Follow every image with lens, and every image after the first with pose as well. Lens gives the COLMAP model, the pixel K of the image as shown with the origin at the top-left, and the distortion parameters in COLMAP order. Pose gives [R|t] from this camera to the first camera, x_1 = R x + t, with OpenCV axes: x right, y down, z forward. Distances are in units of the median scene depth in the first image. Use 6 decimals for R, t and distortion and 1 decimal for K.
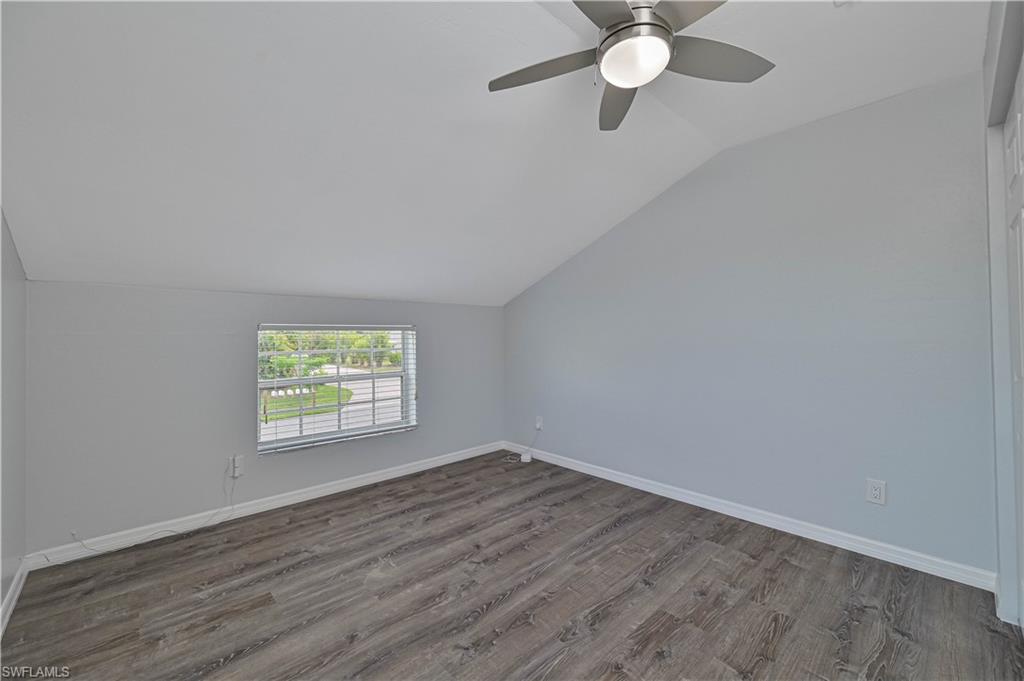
lens RADIAL K [[408.1, 0, 510.7], [0, 408.1, 337.2], [0, 0, 1]] dist [0.003456, 0.000602]
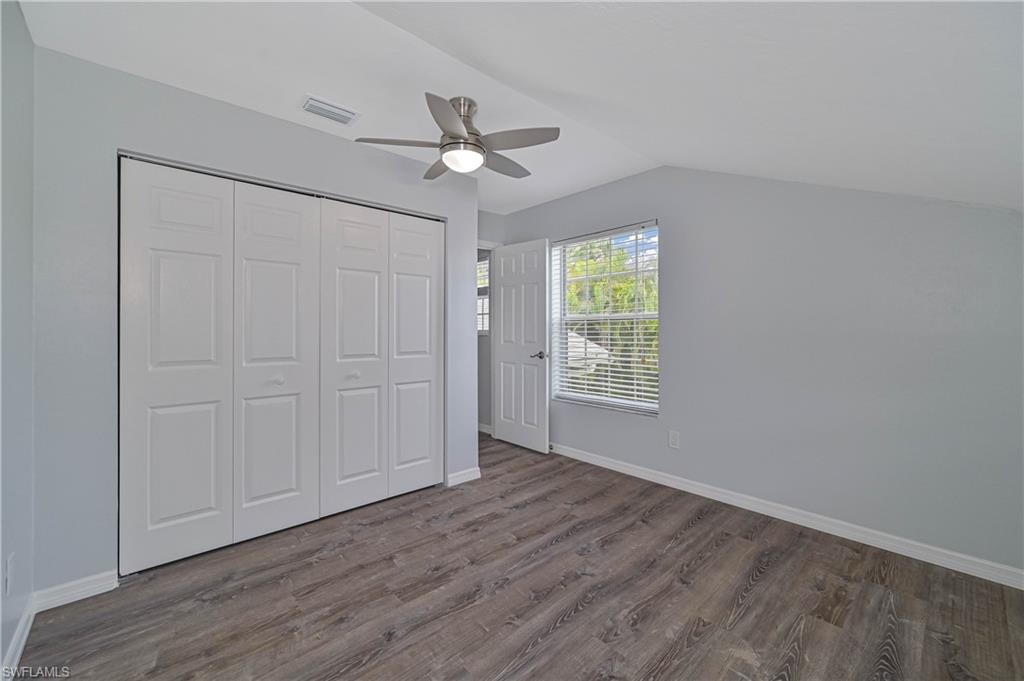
lens RADIAL K [[408.1, 0, 512.4], [0, 408.1, 333.8], [0, 0, 1]] dist [0.003456, 0.000602]
pose [[-0.999797, 0.015821, 0.012456, 0.077991], [0.016088, 0.999636, 0.021674, -0.016110], [-0.012108, 0.021870, -0.999687, 2.025184]]
